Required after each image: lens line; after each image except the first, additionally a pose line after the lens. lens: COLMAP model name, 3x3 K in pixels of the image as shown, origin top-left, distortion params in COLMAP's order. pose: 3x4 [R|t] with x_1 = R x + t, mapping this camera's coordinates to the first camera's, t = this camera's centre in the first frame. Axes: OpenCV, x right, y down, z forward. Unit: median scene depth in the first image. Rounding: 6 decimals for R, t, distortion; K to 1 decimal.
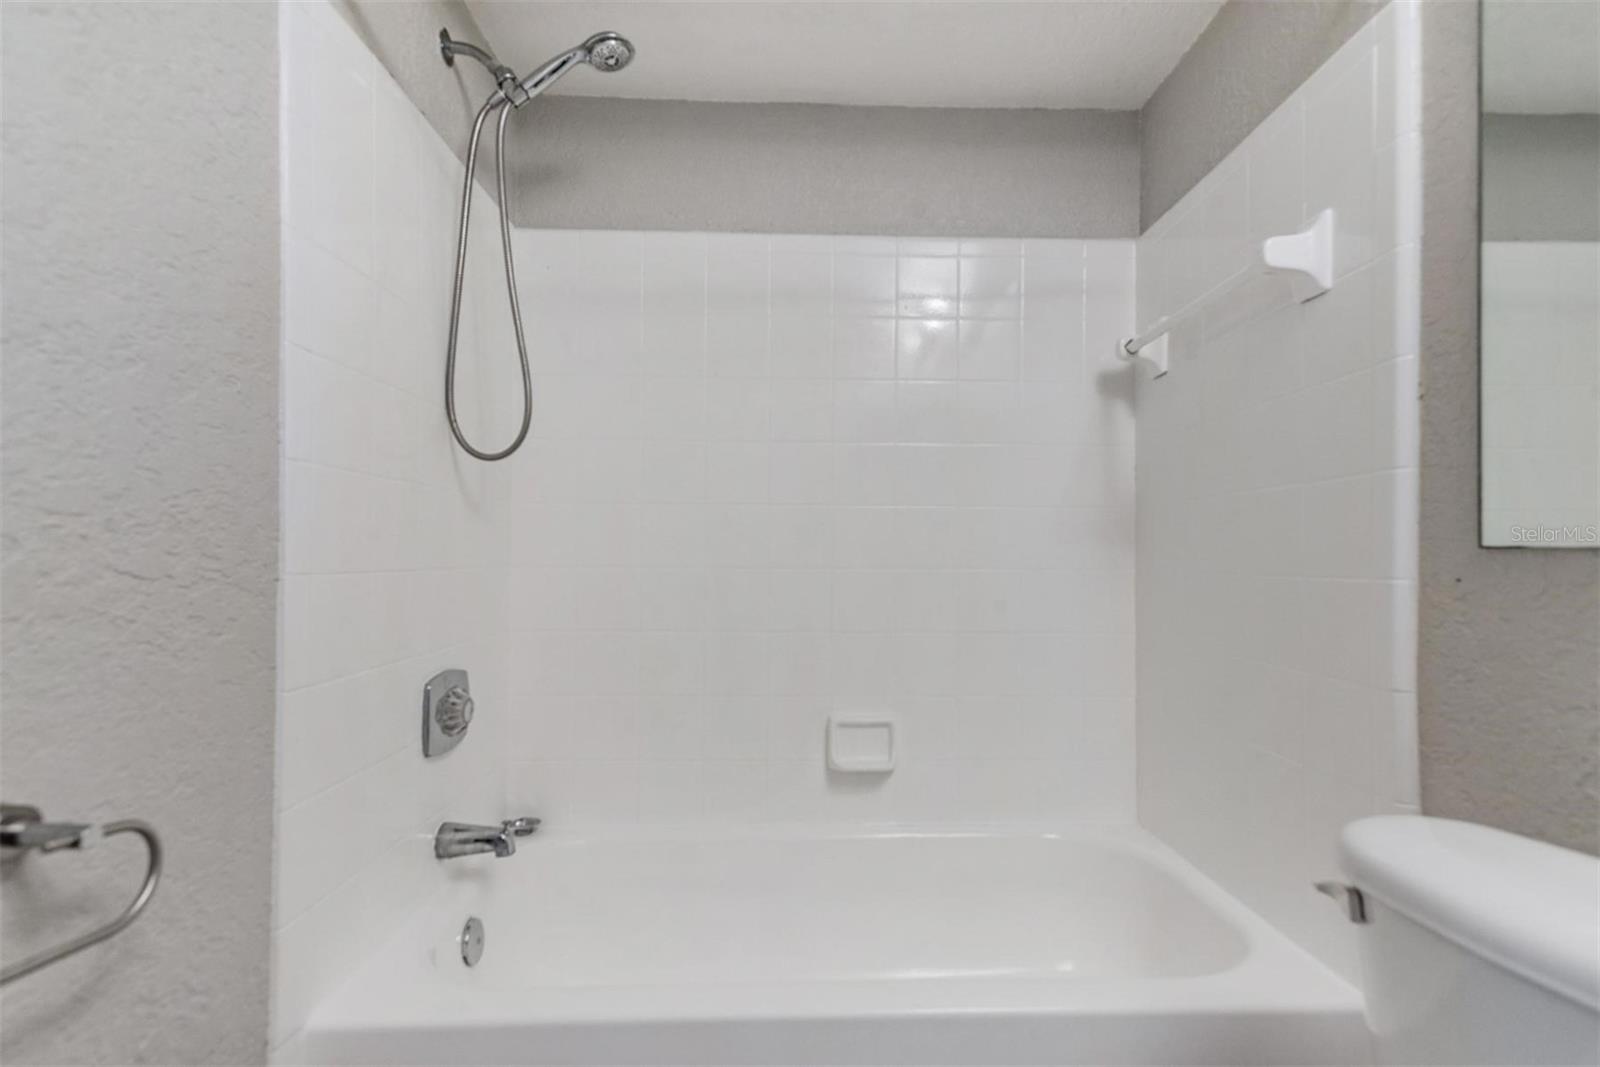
lens RADIAL K [[759.9, 0, 801.1], [0, 759.9, 546.8], [0, 0, 1]] dist [0.020432, -0.004297]
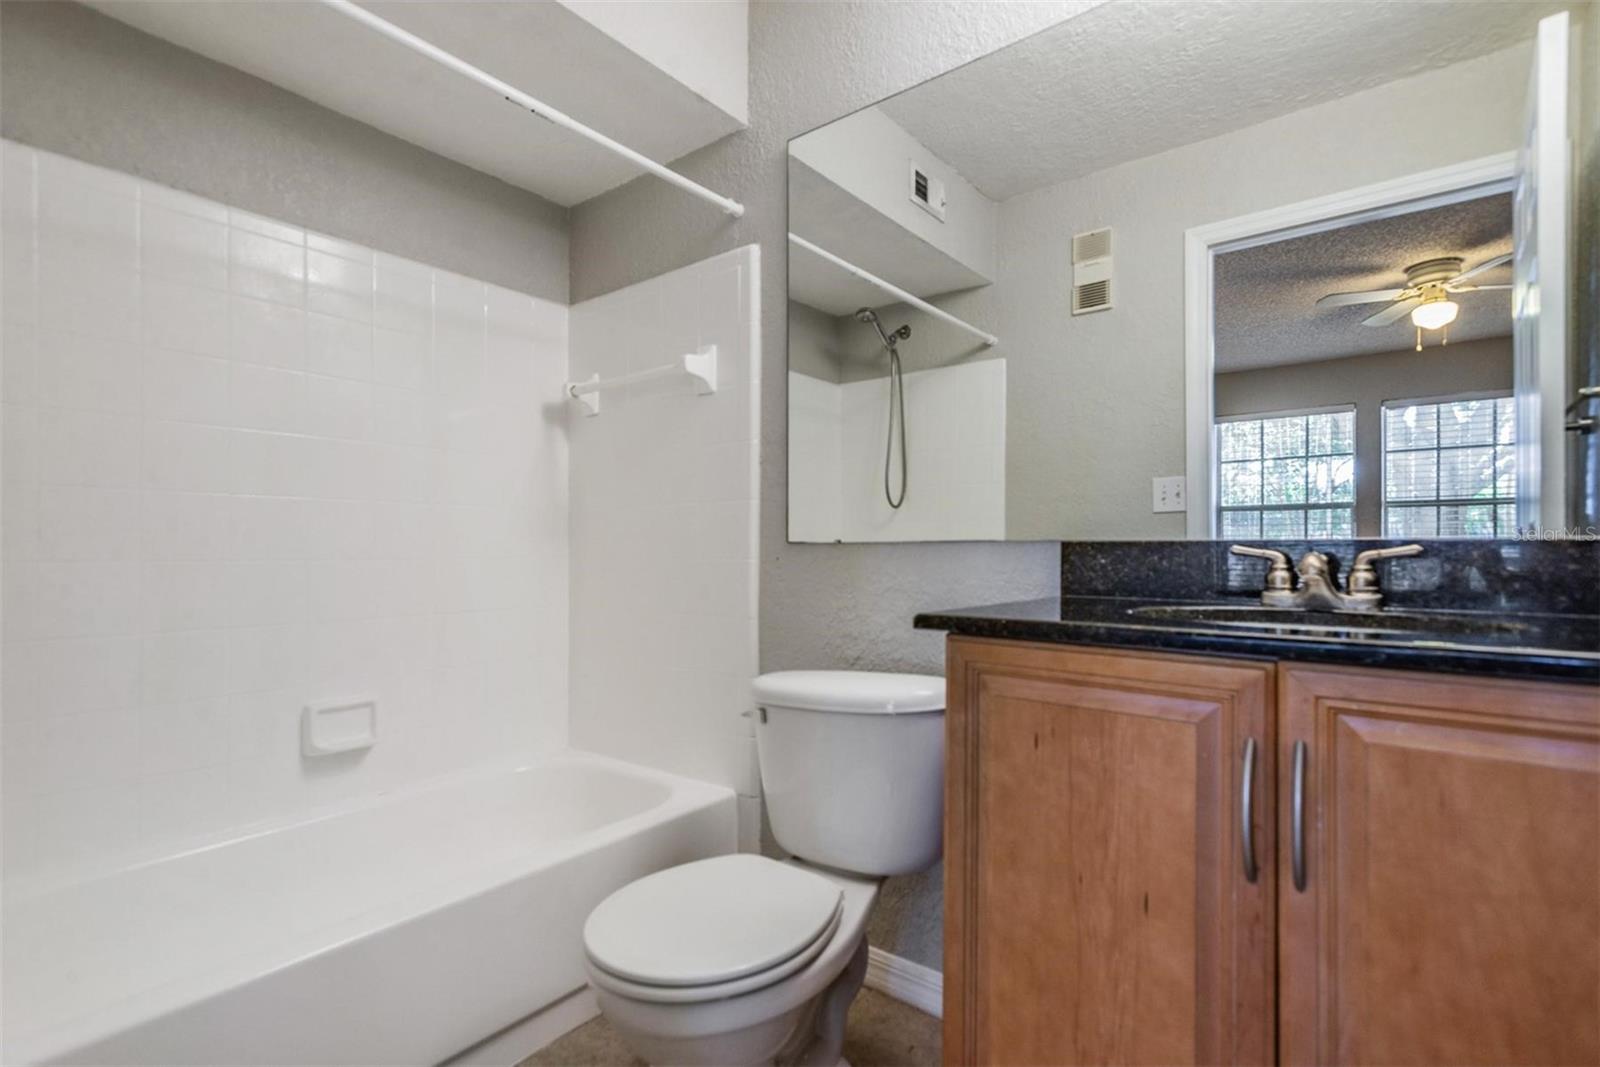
lens RADIAL K [[759.9, 0, 801.9], [0, 759.9, 542.6], [0, 0, 1]] dist [0.020432, -0.004297]
pose [[0.638017, 0.002677, 0.770018, -0.355169], [-0.007394, 0.999969, 0.002650, -0.002082], [-0.769987, -0.007384, 0.638017, -0.172254]]
